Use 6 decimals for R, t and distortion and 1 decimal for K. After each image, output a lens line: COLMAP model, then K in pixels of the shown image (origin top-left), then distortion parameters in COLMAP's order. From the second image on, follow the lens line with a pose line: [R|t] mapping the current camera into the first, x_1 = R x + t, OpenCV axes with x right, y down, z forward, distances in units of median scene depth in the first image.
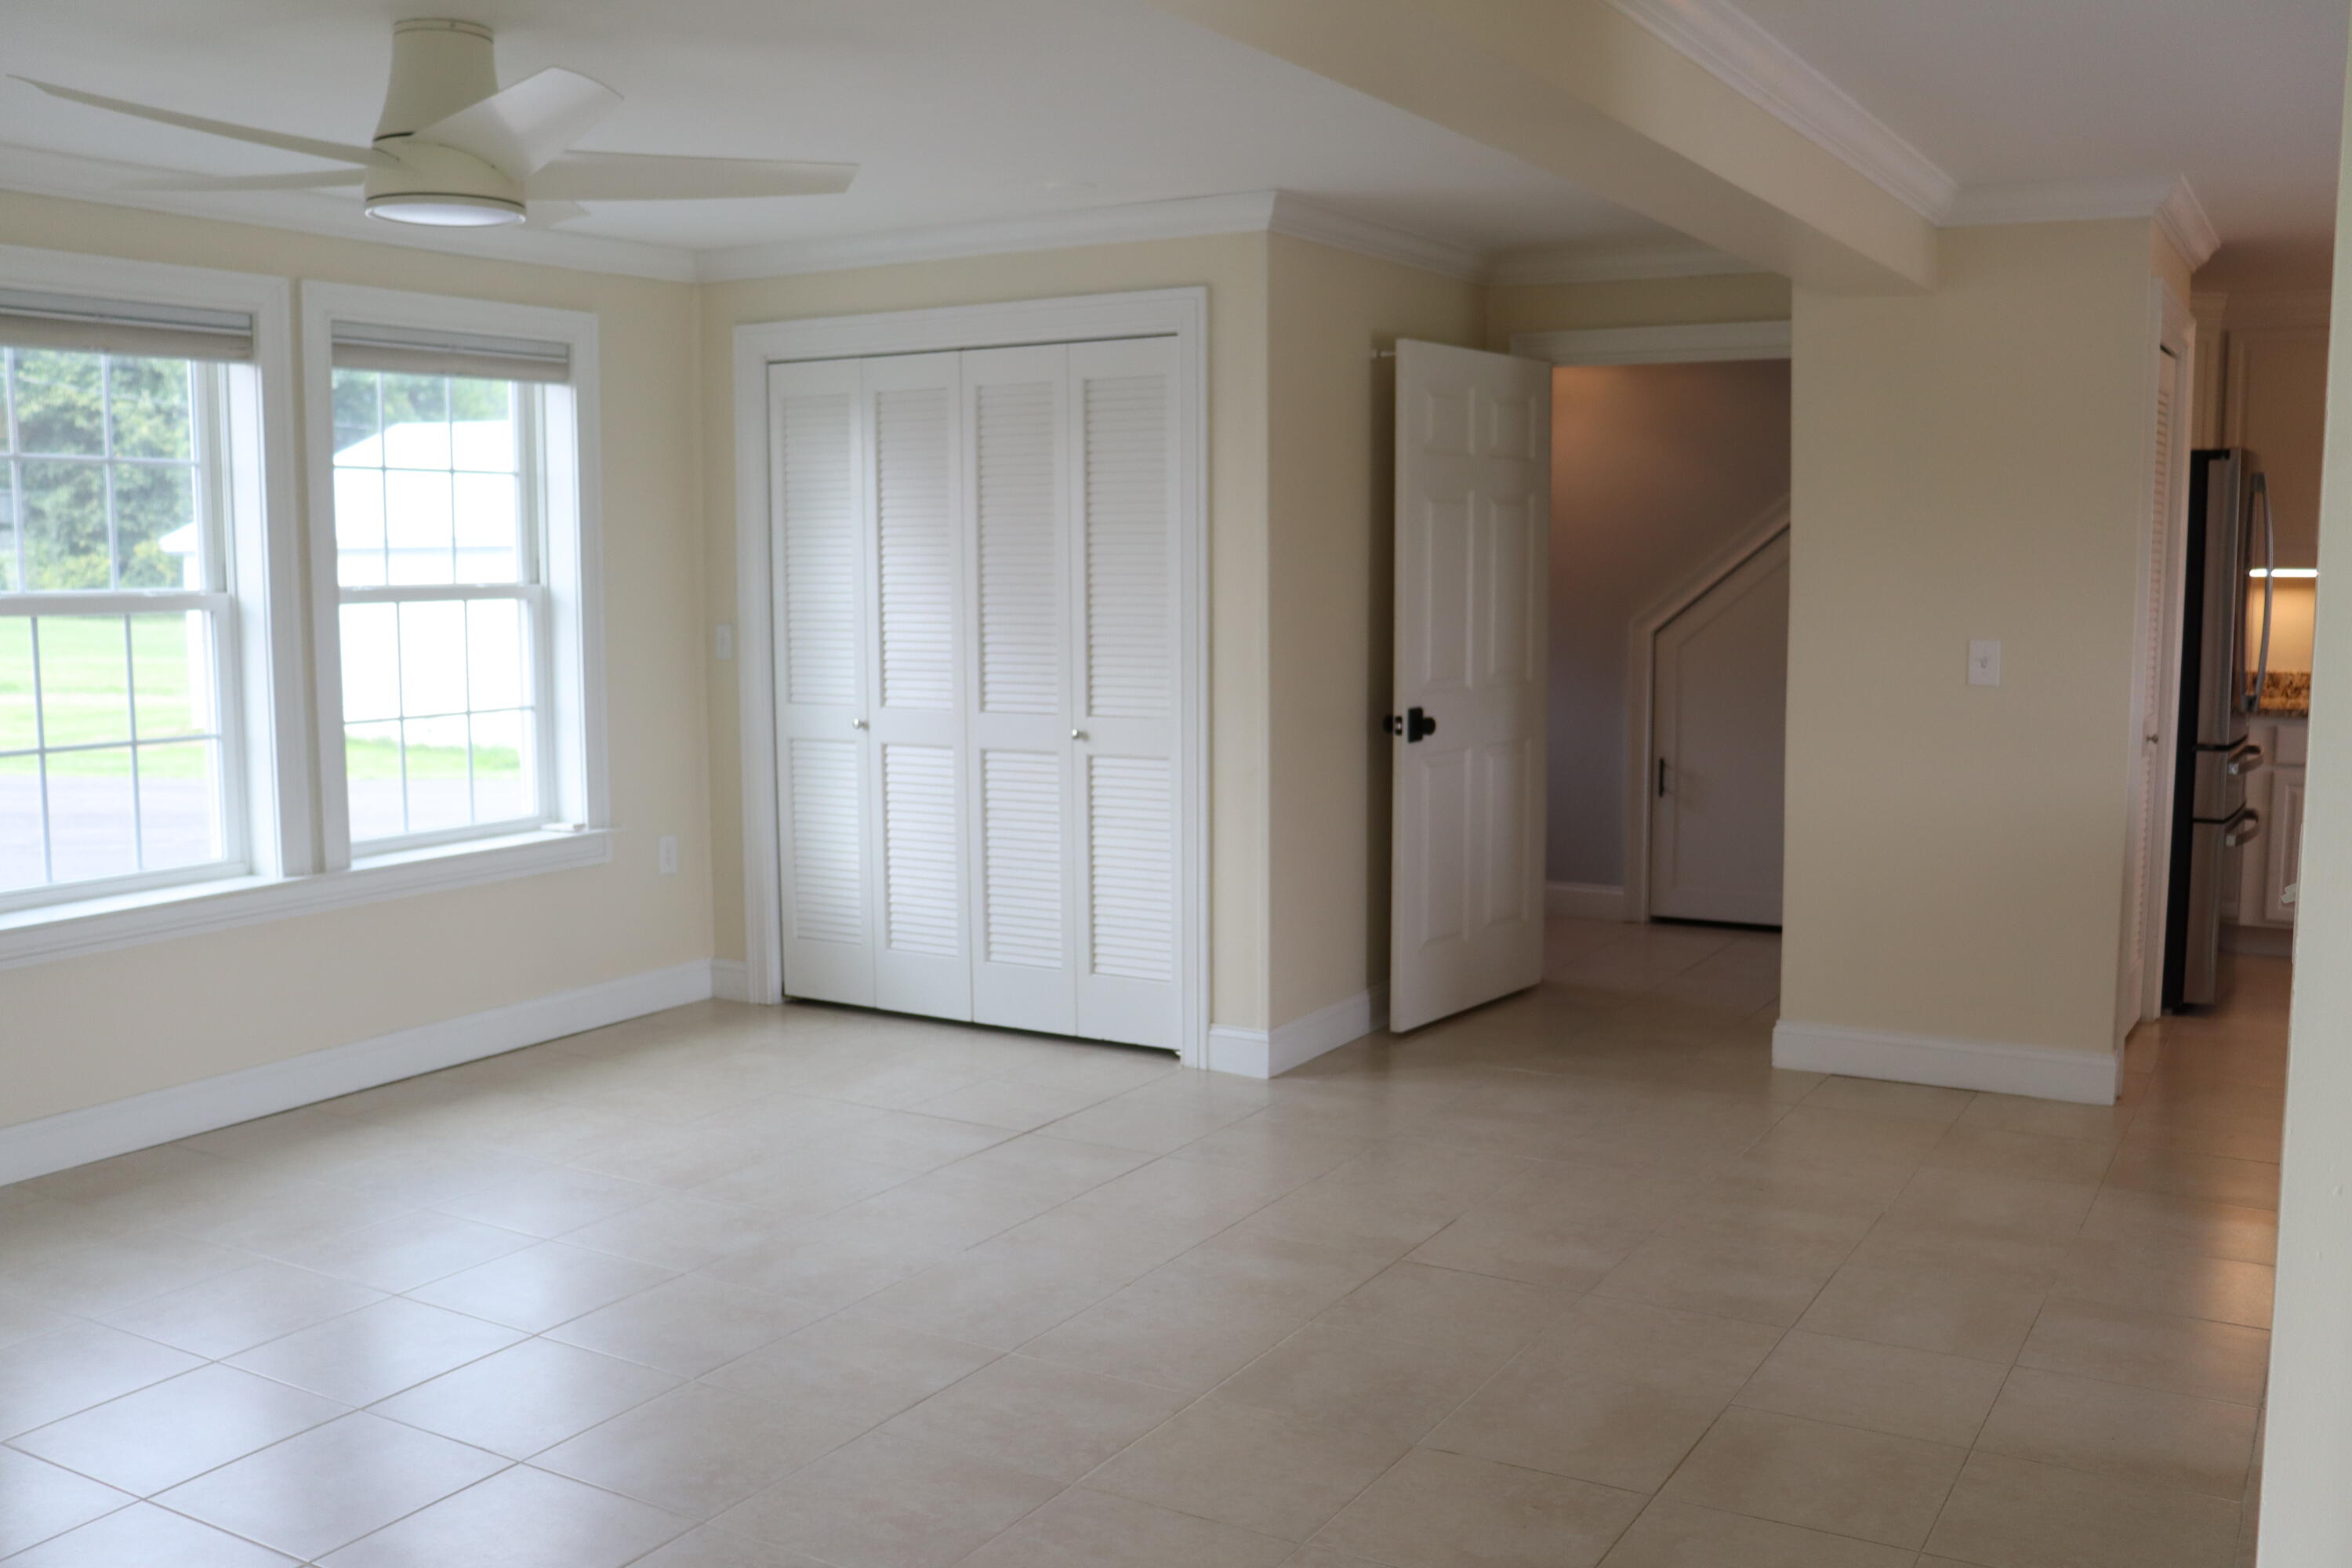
lens RADIAL K [[2113.5, 0, 1192.6], [0, 2113.5, 785.2], [0, 0, 1]] dist [-0.137261, 0.133455]
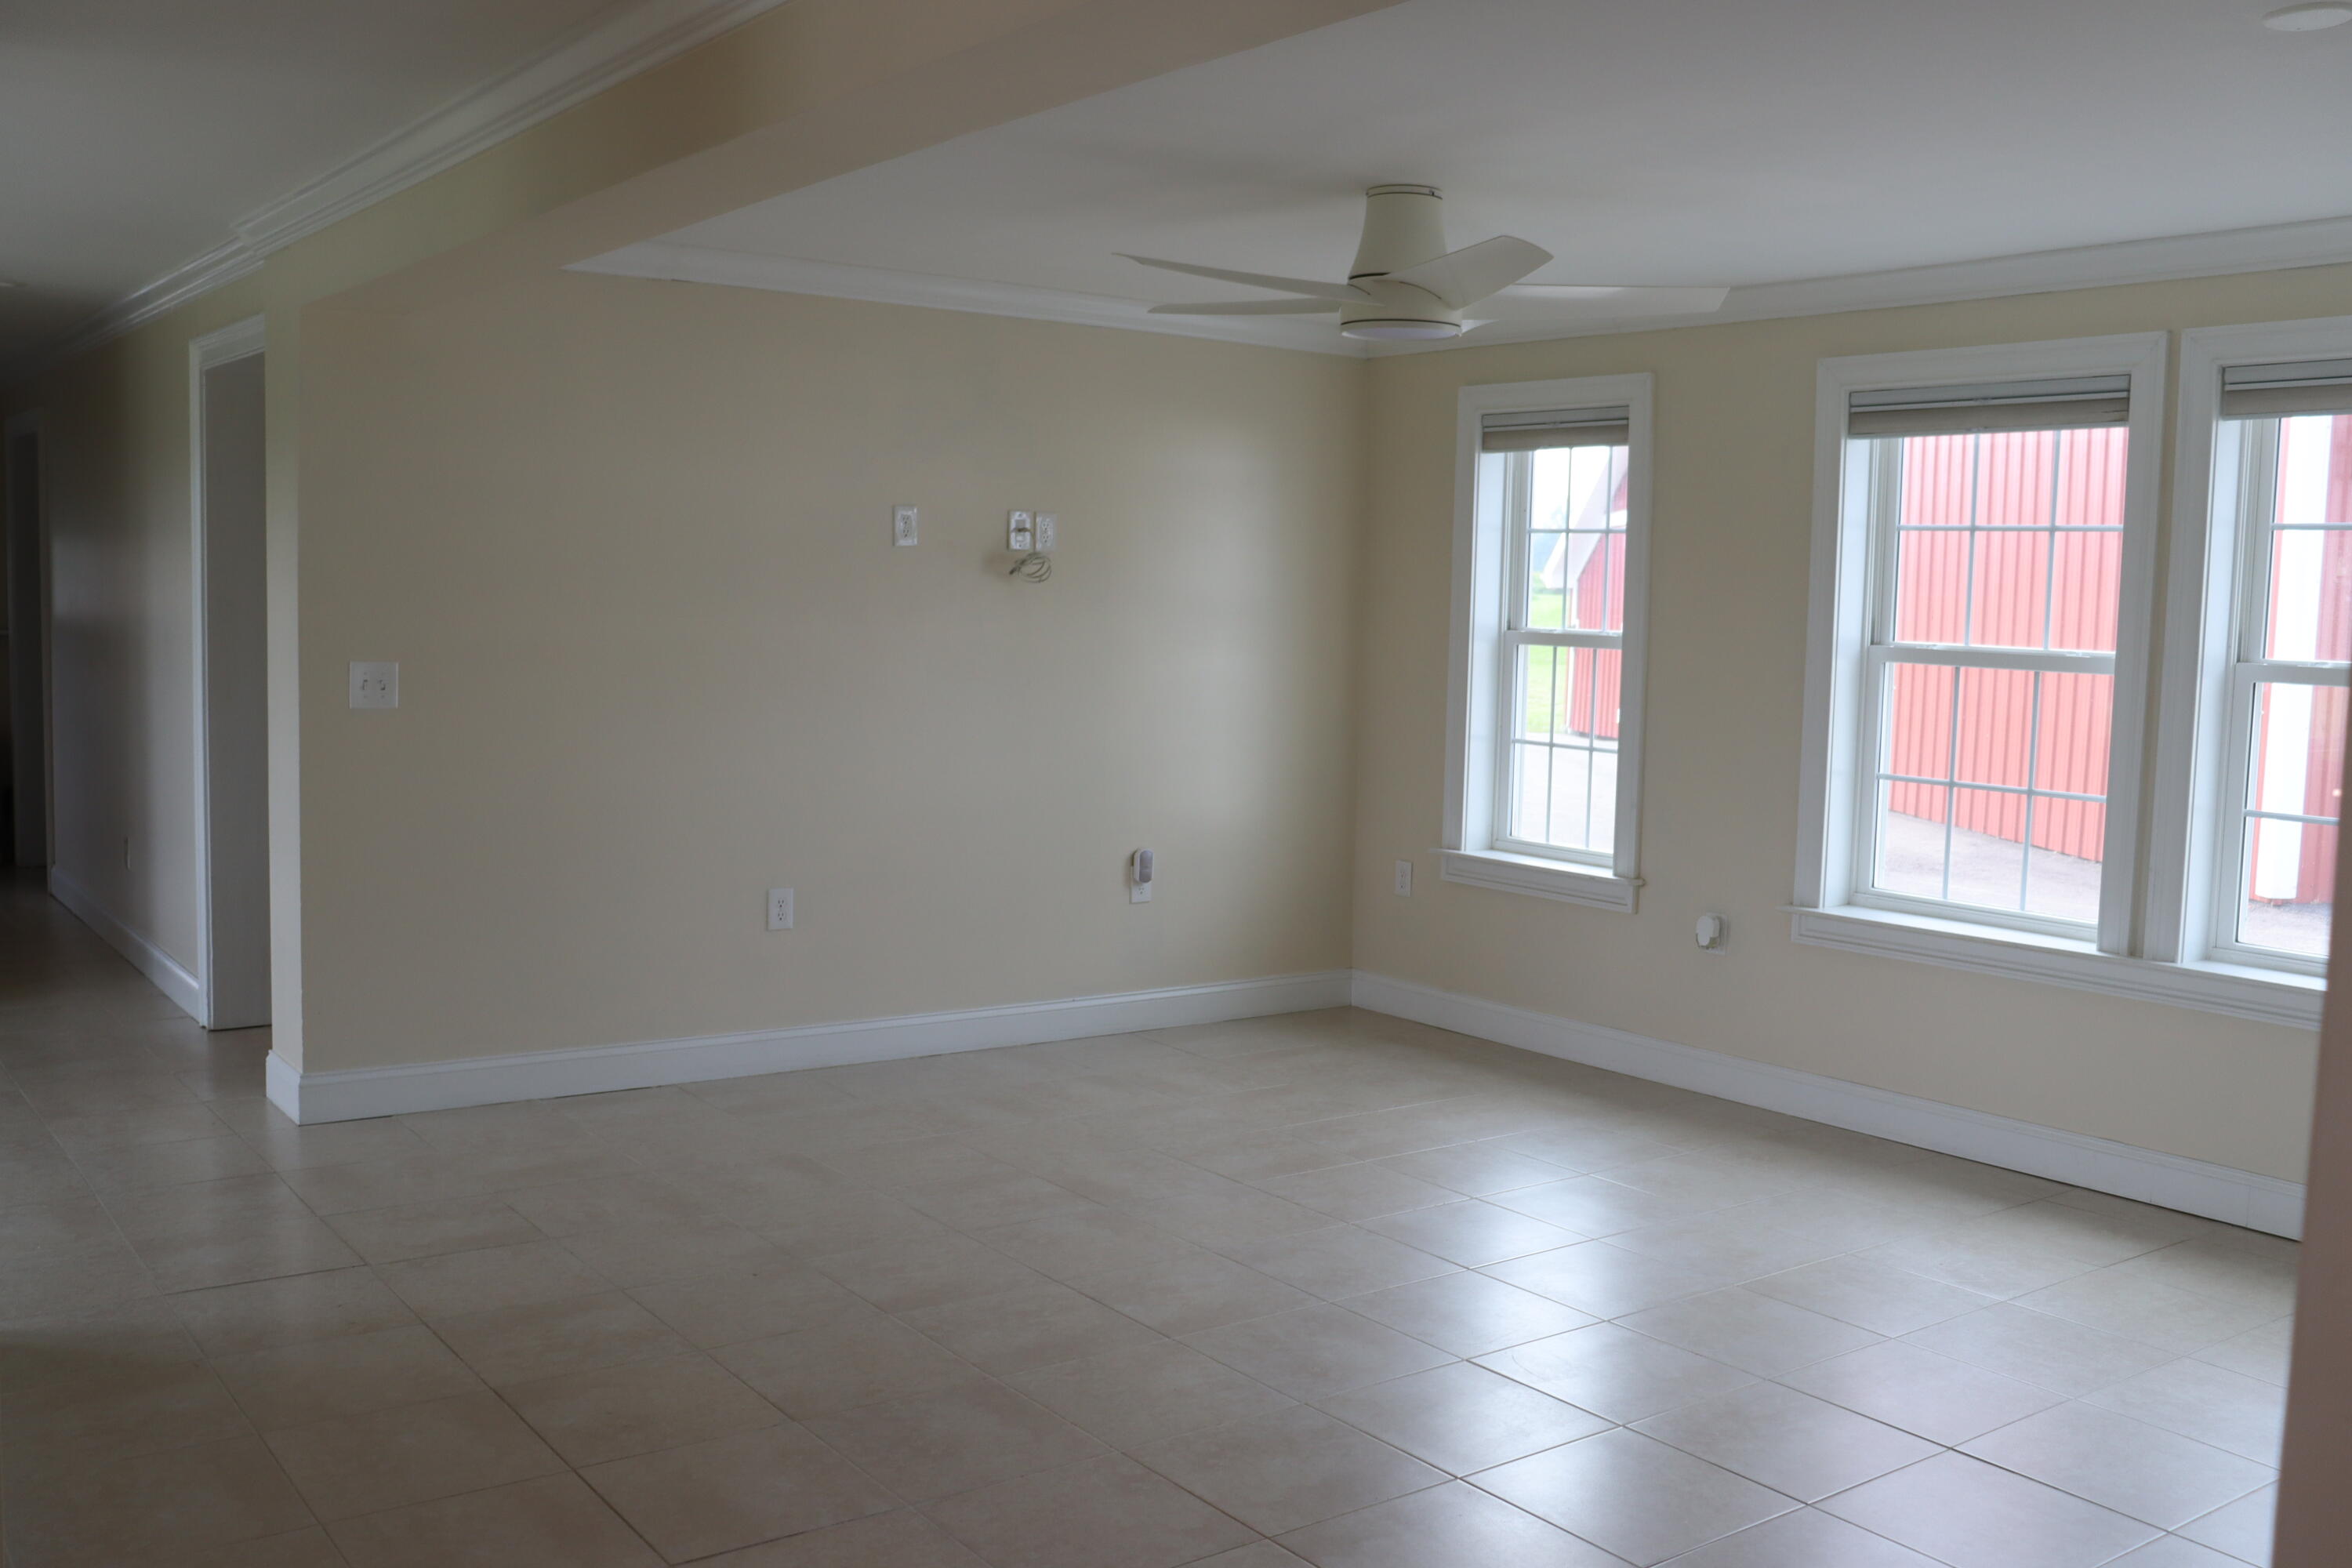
lens RADIAL K [[2113.5, 0, 1187.0], [0, 2113.5, 790.2], [0, 0, 1]] dist [-0.137261, 0.133455]
pose [[-0.377762, 0.072902, -0.923028, 0.625455], [-0.129217, 0.982989, 0.130522, -0.102712], [0.916842, 0.168577, -0.361916, 0.962818]]
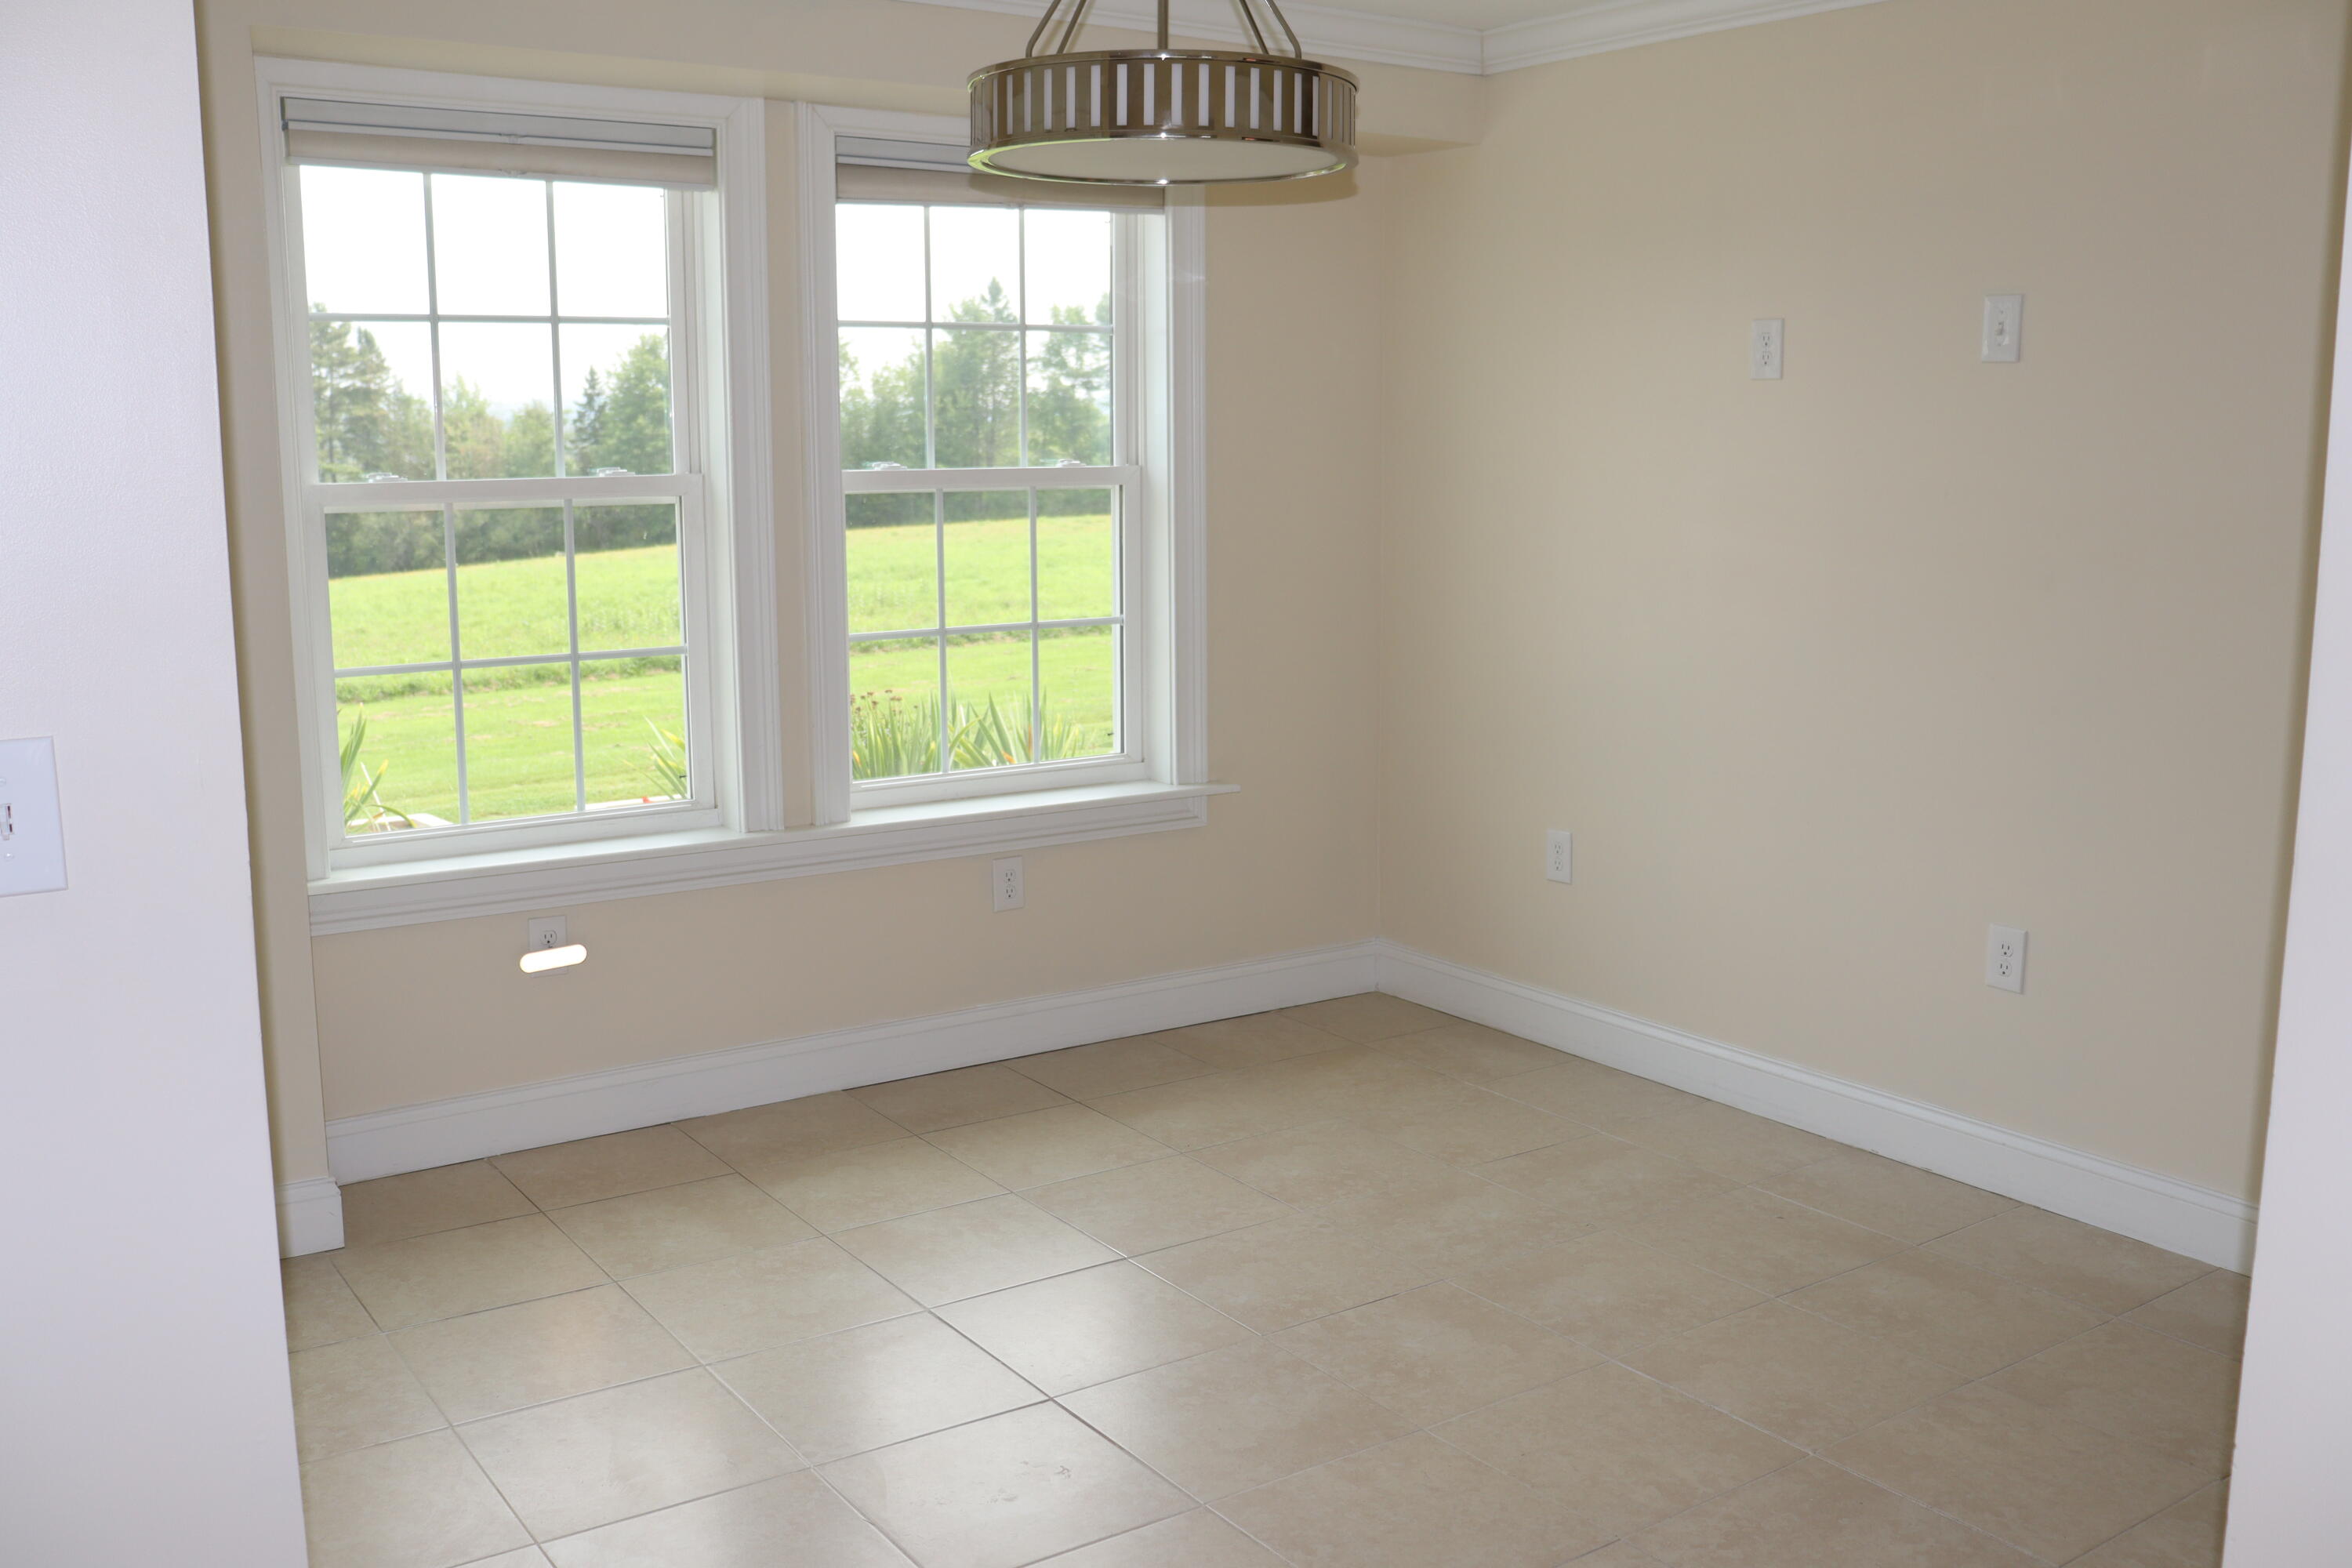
lens RADIAL K [[2348.4, 0, 1172.5], [0, 2348.4, 782.4], [0, 0, 1]] dist [0.006876, 0.000000]
pose [[0.874926, 0.074119, -0.478550, 0.148024], [-0.055718, 0.997062, 0.052559, -0.033346], [0.481040, -0.019321, 0.876486, 0.276327]]
